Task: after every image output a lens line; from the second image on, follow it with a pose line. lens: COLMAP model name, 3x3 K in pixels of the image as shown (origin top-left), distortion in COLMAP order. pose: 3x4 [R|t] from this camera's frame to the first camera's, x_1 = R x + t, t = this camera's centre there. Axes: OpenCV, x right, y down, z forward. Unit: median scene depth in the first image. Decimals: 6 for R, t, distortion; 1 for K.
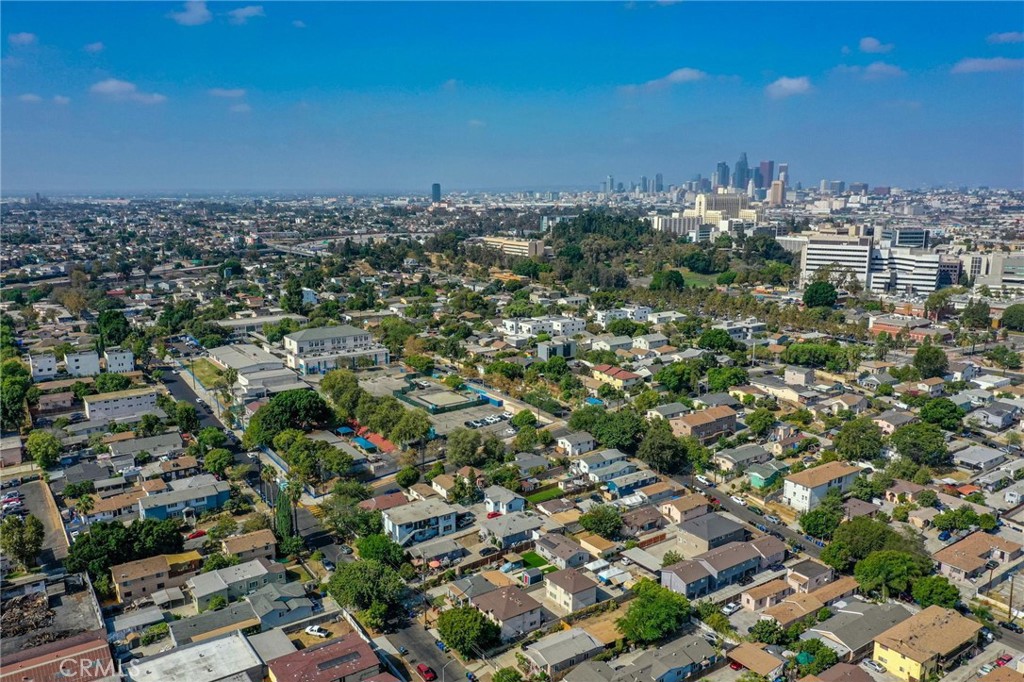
lens RADIAL K [[804.5, 0, 506.8], [0, 804.5, 340.4], [0, 0, 1]] dist [-0.000347, 0.001307]
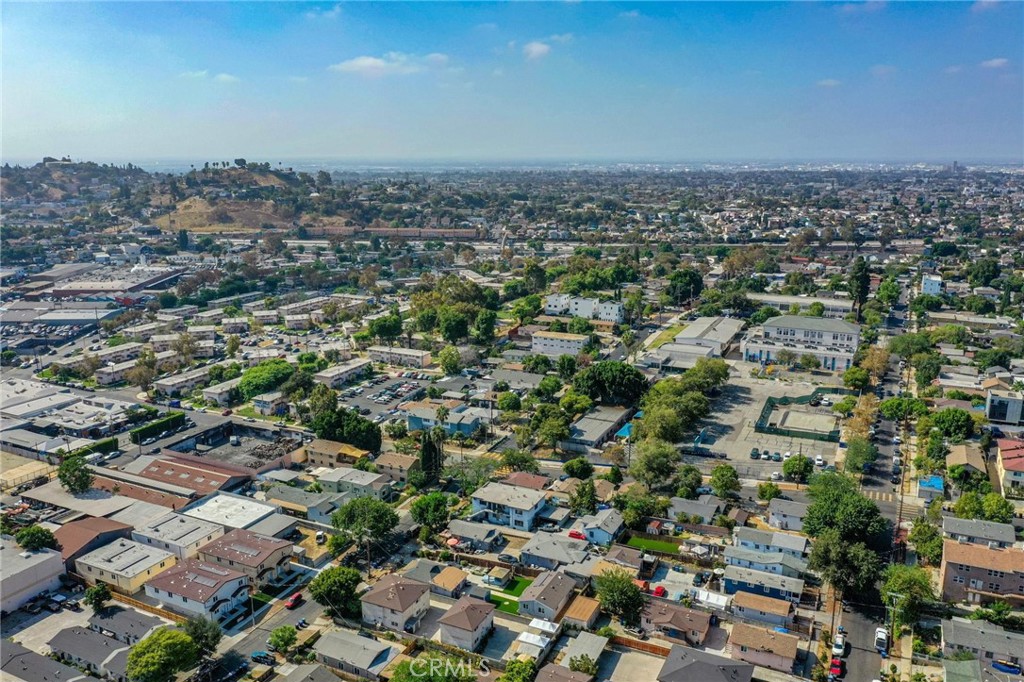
lens RADIAL K [[804.5, 0, 513.6], [0, 804.5, 342.3], [0, 0, 1]] dist [-0.000347, 0.001307]
pose [[0.495298, 0.195972, -0.846330, 0.482829], [-0.173812, 0.976880, 0.124481, -0.057153], [0.851157, 0.085447, 0.517909, 0.381906]]
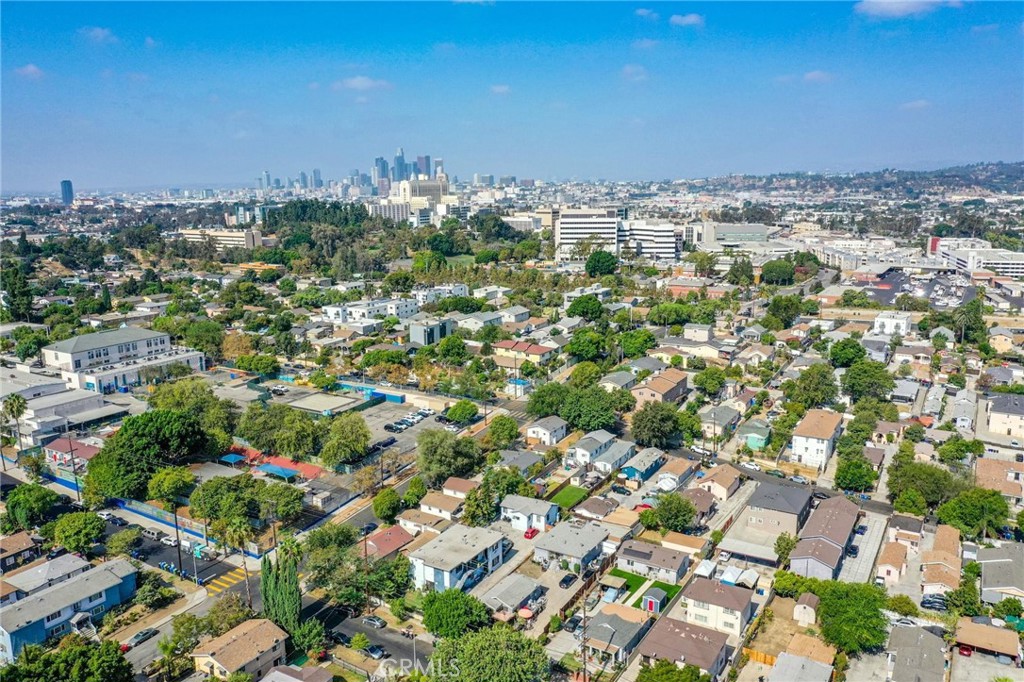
lens RADIAL K [[804.5, 0, 507.8], [0, 804.5, 338.3], [0, 0, 1]] dist [-0.000347, 0.001307]
pose [[0.910769, -0.090050, 0.402977, -0.251639], [0.090075, 0.995755, 0.018934, 0.012770], [-0.402972, 0.019054, 0.915014, 0.233949]]
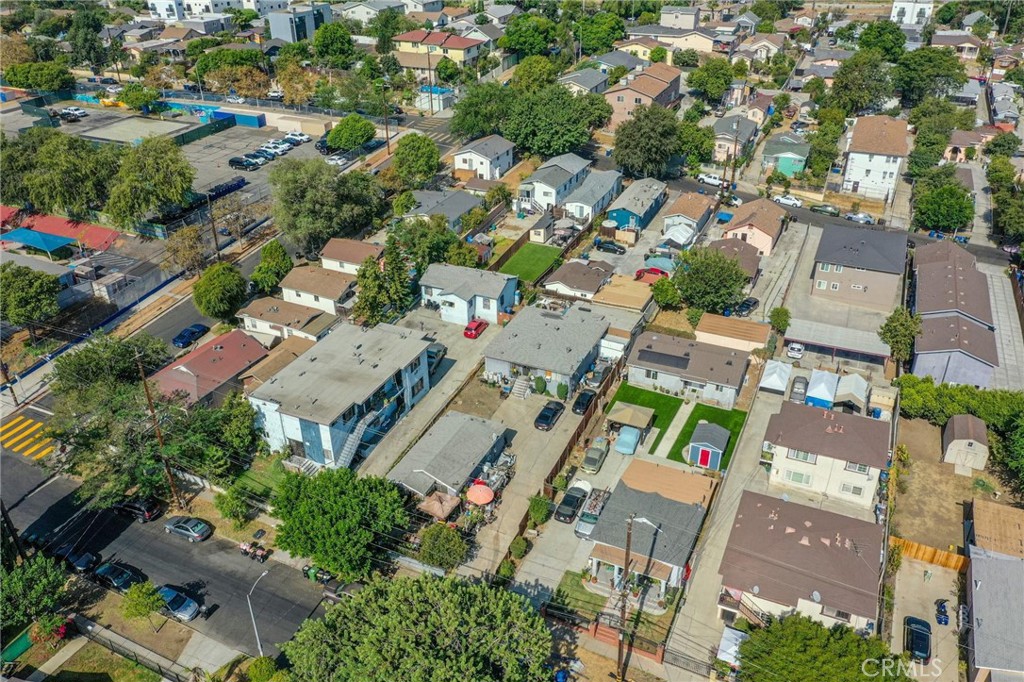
lens RADIAL K [[804.5, 0, 508.1], [0, 804.5, 340.1], [0, 0, 1]] dist [-0.000347, 0.001307]
pose [[0.858465, -0.260447, 0.441821, -0.153887], [0.110453, 0.935134, 0.336637, 0.057105], [-0.500838, -0.240190, 0.831547, 0.472025]]
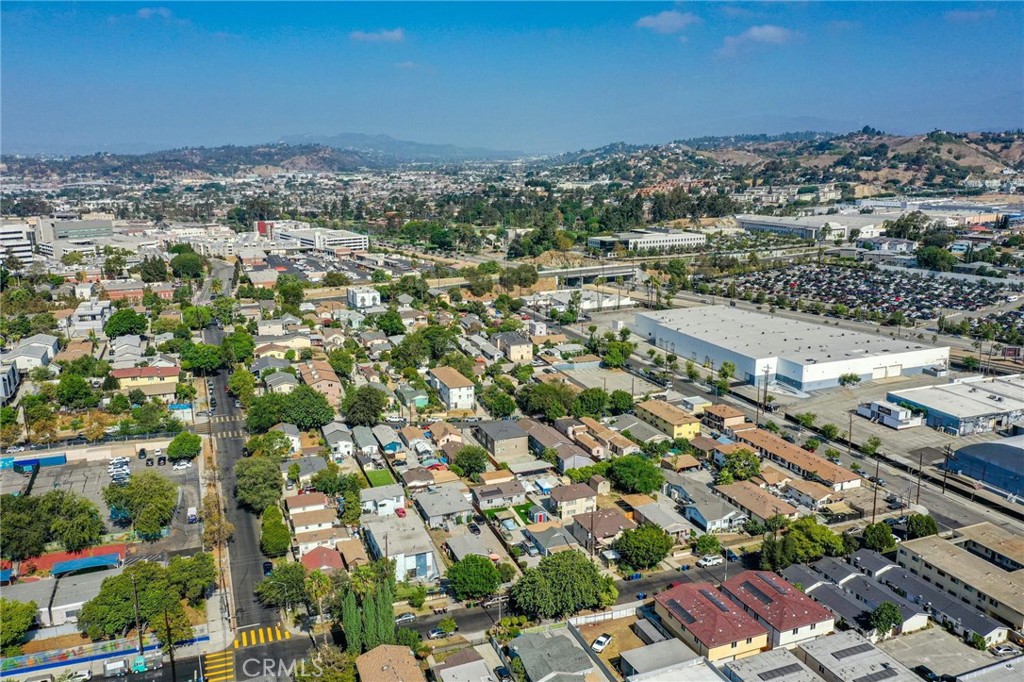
lens RADIAL K [[804.5, 0, 507.2], [0, 804.5, 345.3], [0, 0, 1]] dist [-0.000347, 0.001307]
pose [[0.226221, -0.228101, 0.946992, -0.590310], [0.194636, 0.963175, 0.185503, -0.072231], [-0.954432, 0.142354, 0.262287, 0.489018]]
